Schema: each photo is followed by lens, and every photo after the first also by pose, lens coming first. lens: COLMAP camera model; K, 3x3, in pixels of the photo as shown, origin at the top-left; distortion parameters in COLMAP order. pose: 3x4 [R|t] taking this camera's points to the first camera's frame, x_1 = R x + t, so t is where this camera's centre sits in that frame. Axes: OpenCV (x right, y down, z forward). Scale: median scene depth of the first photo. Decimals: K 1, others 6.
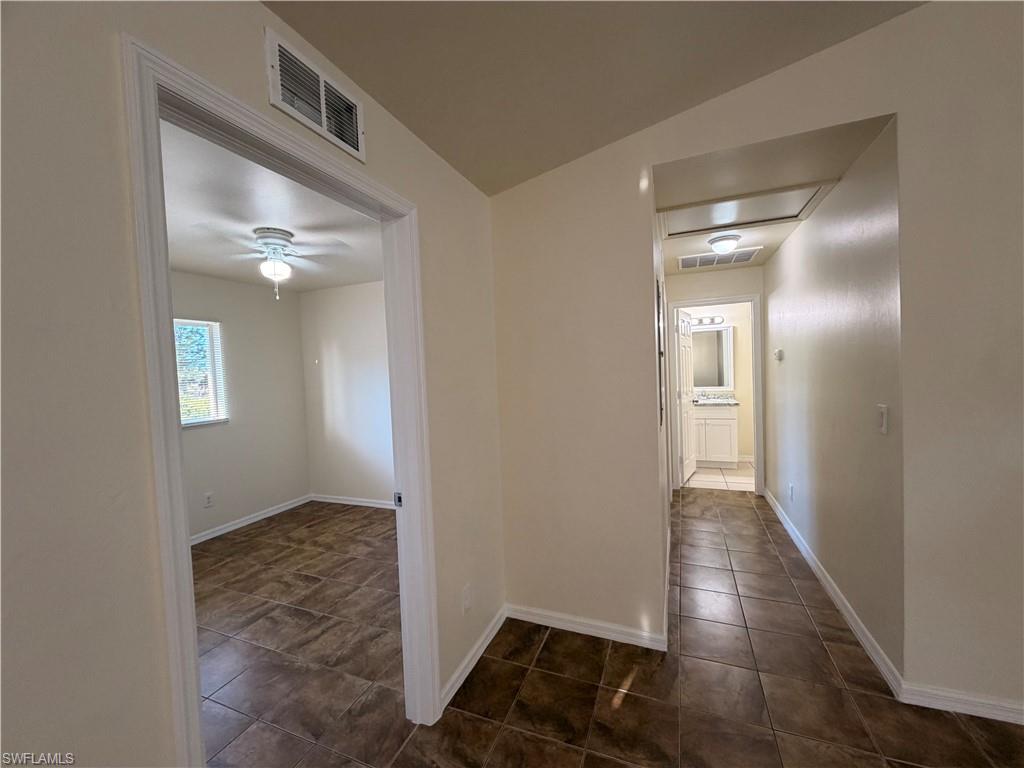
lens RADIAL K [[411.0, 0, 512.0], [0, 411.0, 384.0], [0, 0, 1]] dist [0.002259, 0.000307]
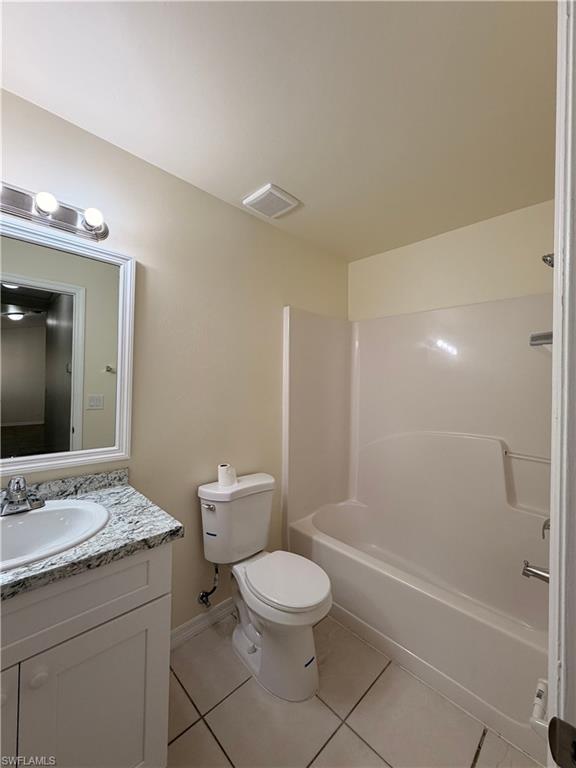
lens RADIAL K [[307.7, 0, 285.8], [0, 307.7, 383.0], [0, 0, 1]] dist [-0.000535, 0.000210]
pose [[0.401032, 0.051826, 0.914597, 0.472222], [-0.000994, 0.998422, -0.056141, -0.038278], [-0.916063, 0.021605, 0.400451, 1.022886]]
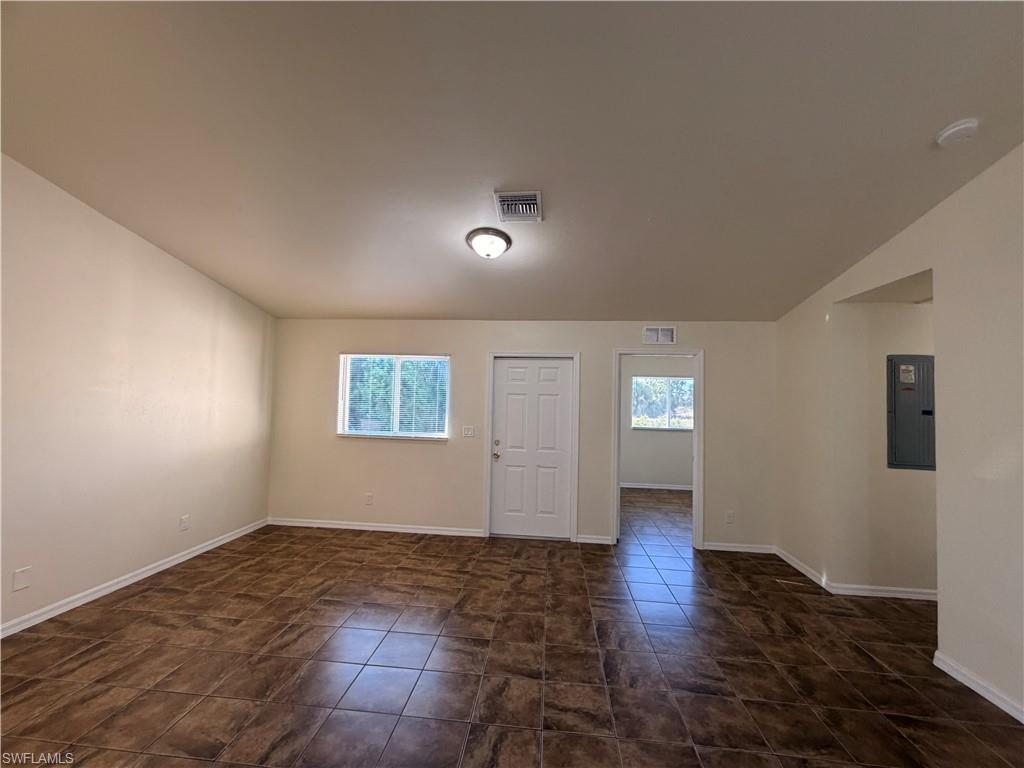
lens RADIAL K [[410.2, 0, 510.3], [0, 410.2, 383.5], [0, 0, 1]] dist [-0.000535, 0.000210]
pose [[0.272214, 0.012249, -0.962159, 0.729438], [-0.069708, 0.997543, -0.007022, -0.036639], [0.959708, 0.068982, 0.272399, -0.334523]]
